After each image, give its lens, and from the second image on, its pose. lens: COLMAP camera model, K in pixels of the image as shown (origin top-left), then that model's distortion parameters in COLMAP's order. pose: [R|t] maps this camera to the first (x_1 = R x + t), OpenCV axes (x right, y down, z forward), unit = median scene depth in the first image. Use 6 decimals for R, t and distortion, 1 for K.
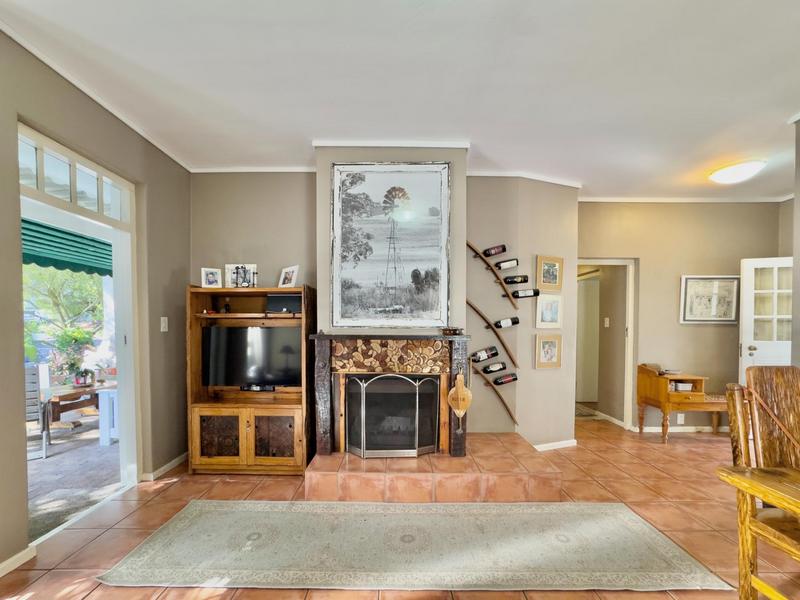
lens RADIAL K [[330.7, 0, 397.5], [0, 330.7, 333.0], [0, 0, 1]] dist [-0.018137, 0.000369]
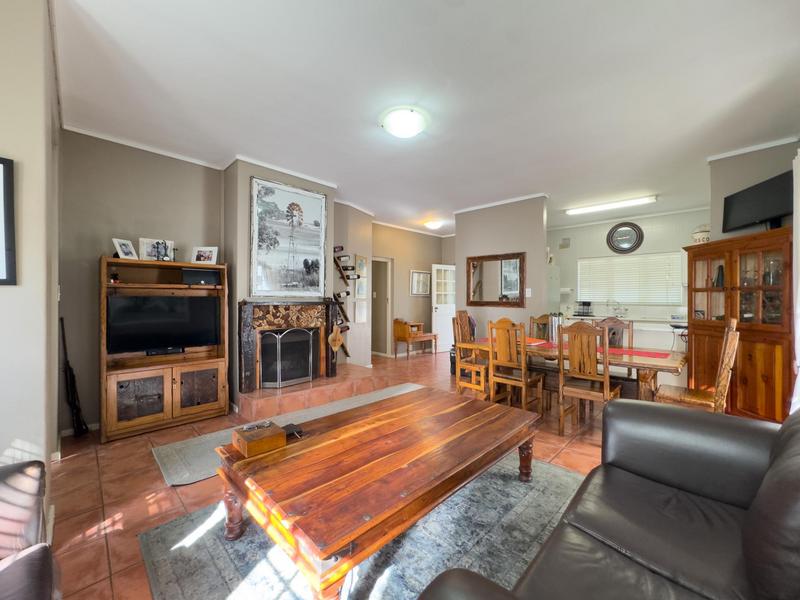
lens RADIAL K [[320.2, 0, 400.0], [0, 320.2, 300.0], [0, 0, 1]] dist [0.000977, 0.000092]
pose [[0.700198, -0.003993, 0.713937, -0.696827], [0.017409, 0.999783, -0.011482, 0.021489], [-0.713736, 0.020469, 0.700116, -0.342909]]
